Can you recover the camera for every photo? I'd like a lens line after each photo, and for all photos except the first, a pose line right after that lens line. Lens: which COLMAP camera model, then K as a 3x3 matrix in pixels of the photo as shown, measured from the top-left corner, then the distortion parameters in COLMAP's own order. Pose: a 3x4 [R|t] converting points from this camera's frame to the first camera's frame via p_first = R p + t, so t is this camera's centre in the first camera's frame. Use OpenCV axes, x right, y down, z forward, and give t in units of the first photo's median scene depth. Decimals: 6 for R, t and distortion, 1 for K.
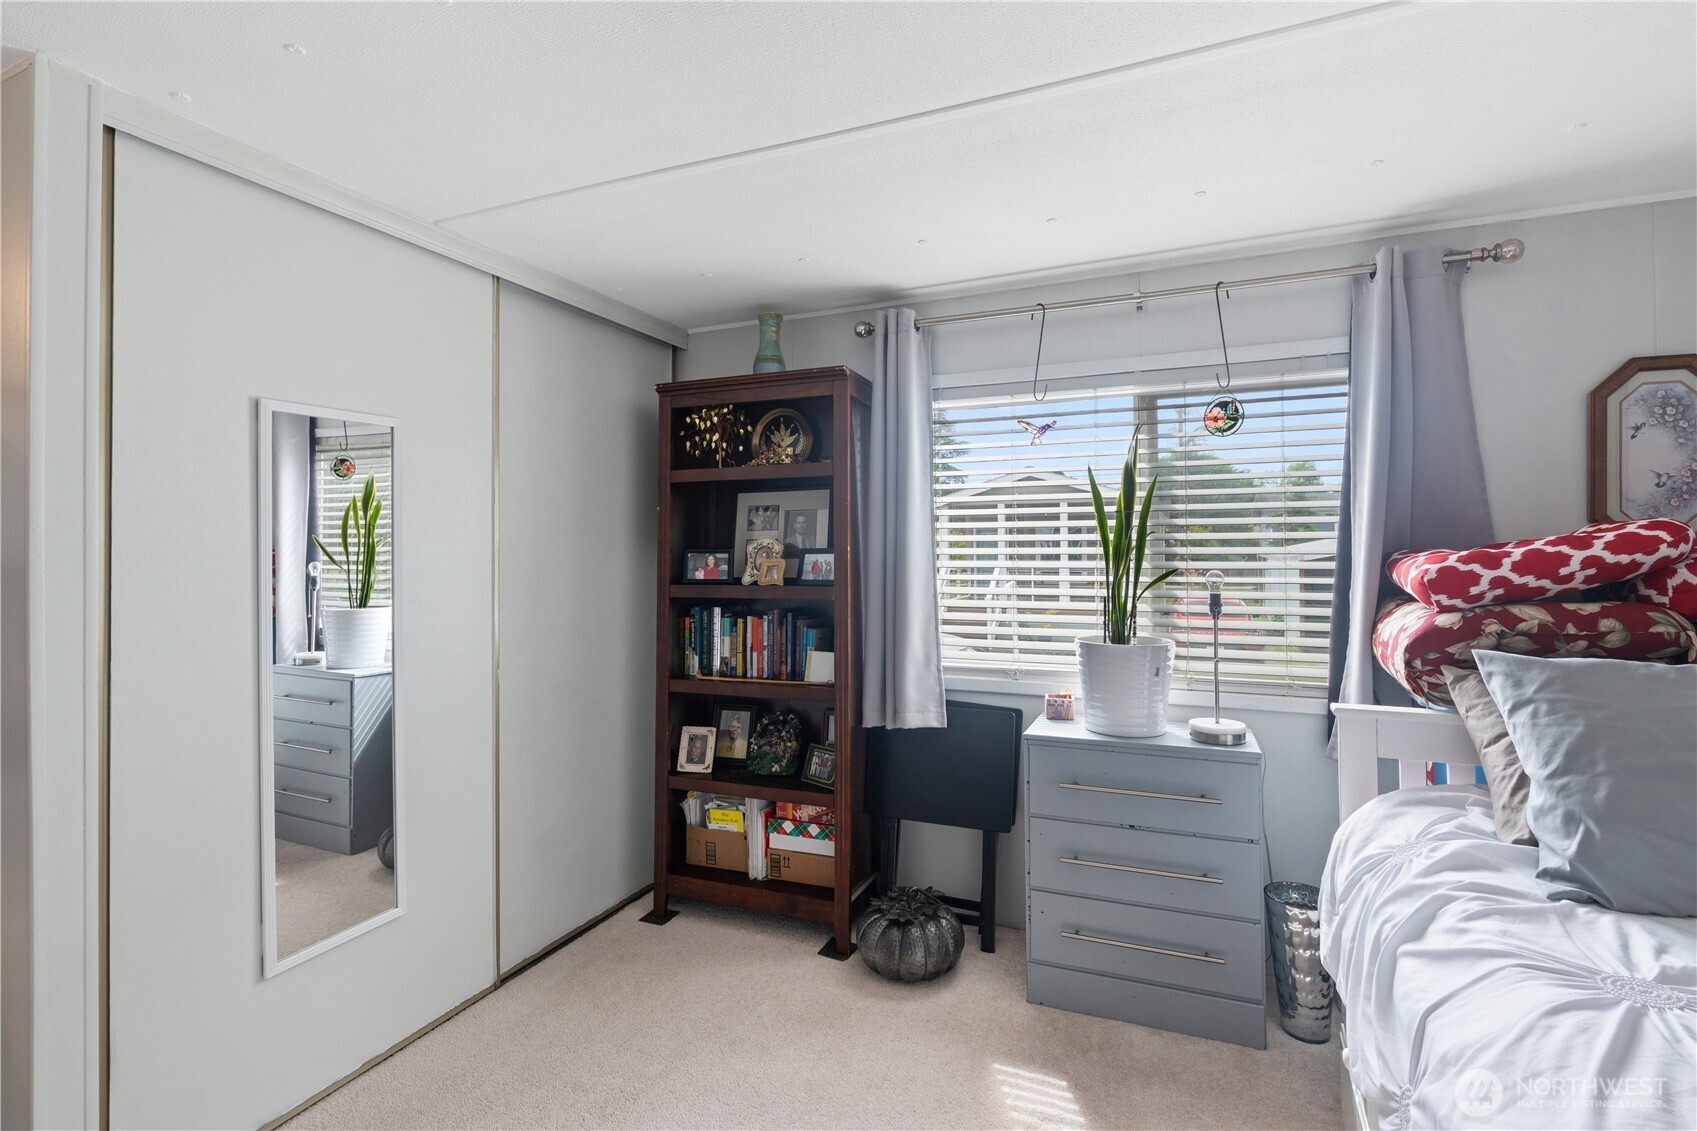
lens RADIAL K [[783.8, 0, 851.2], [0, 783.8, 533.3], [0, 0, 1]] dist [-0.001154, -0.000184]
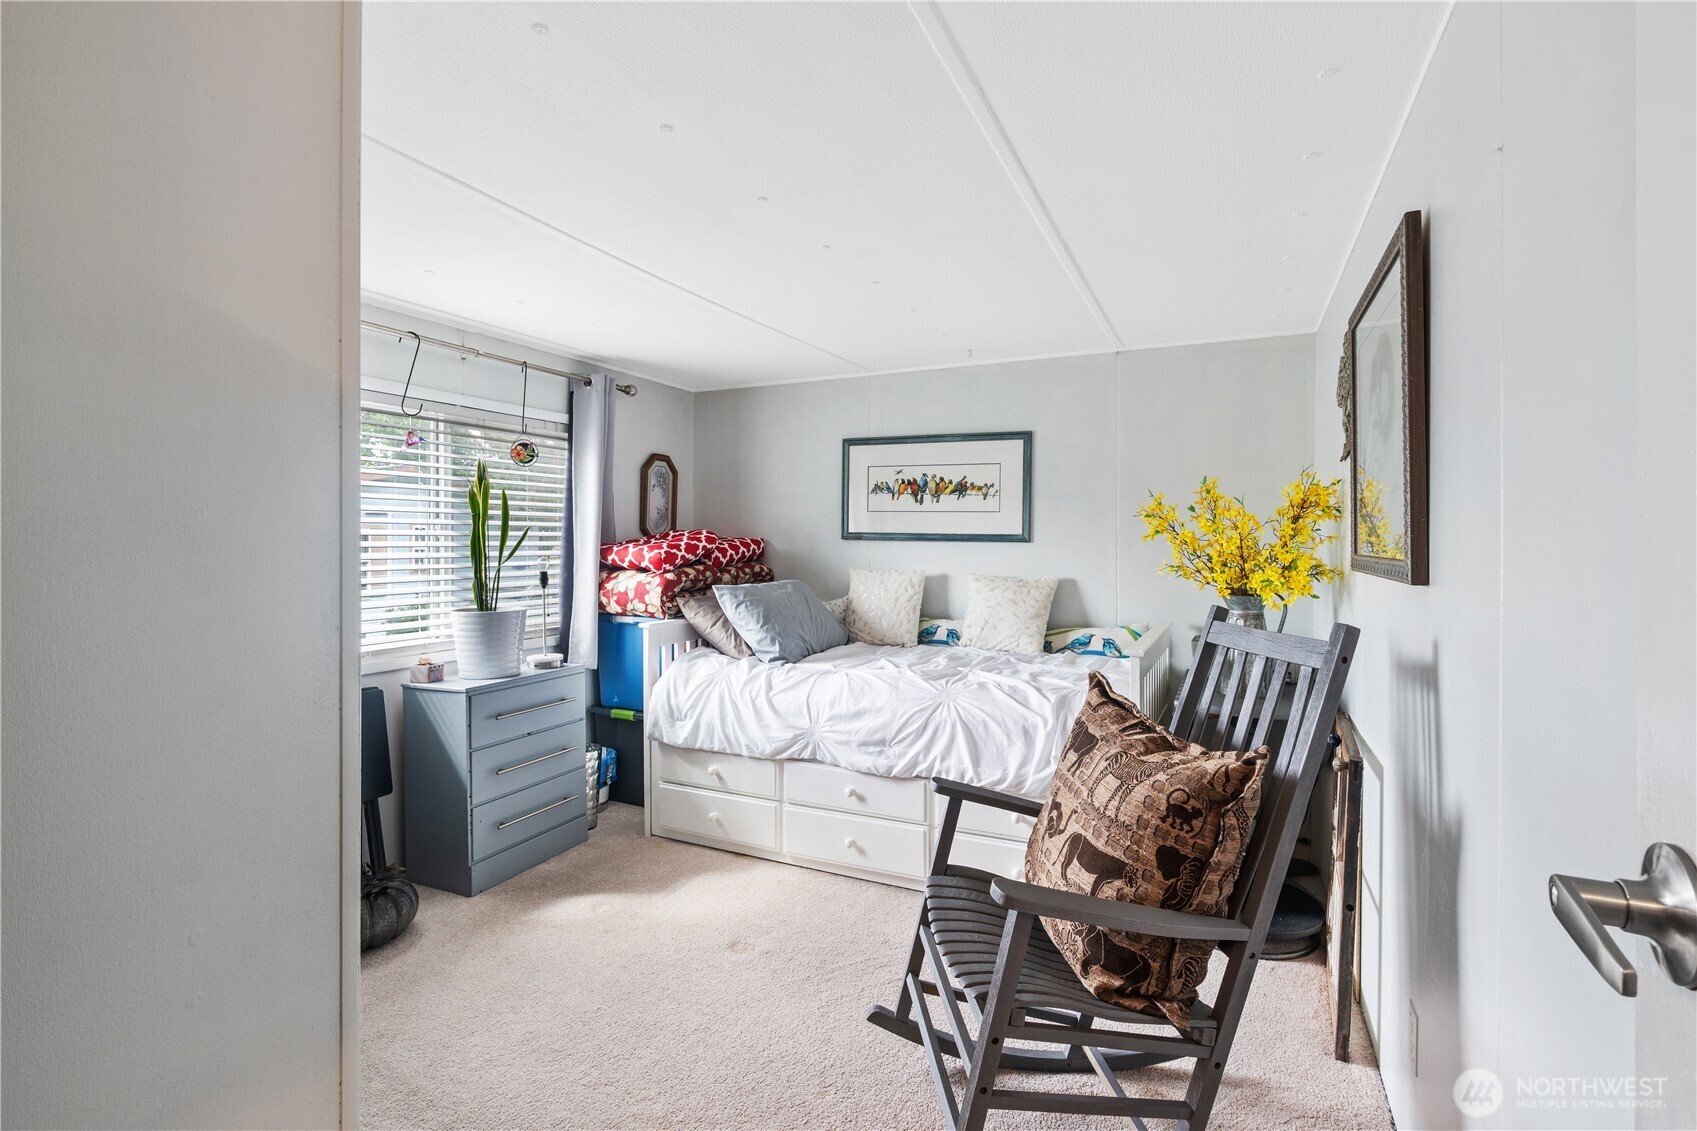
lens RADIAL K [[784.8, 0, 847.7], [0, 784.8, 557.5], [0, 0, 1]] dist [-0.005987, -0.000371]
pose [[0.055853, -0.013055, 0.998354, -1.279632], [-0.015294, 0.999786, 0.013930, 0.024663], [-0.998322, -0.016047, 0.055641, 0.414362]]
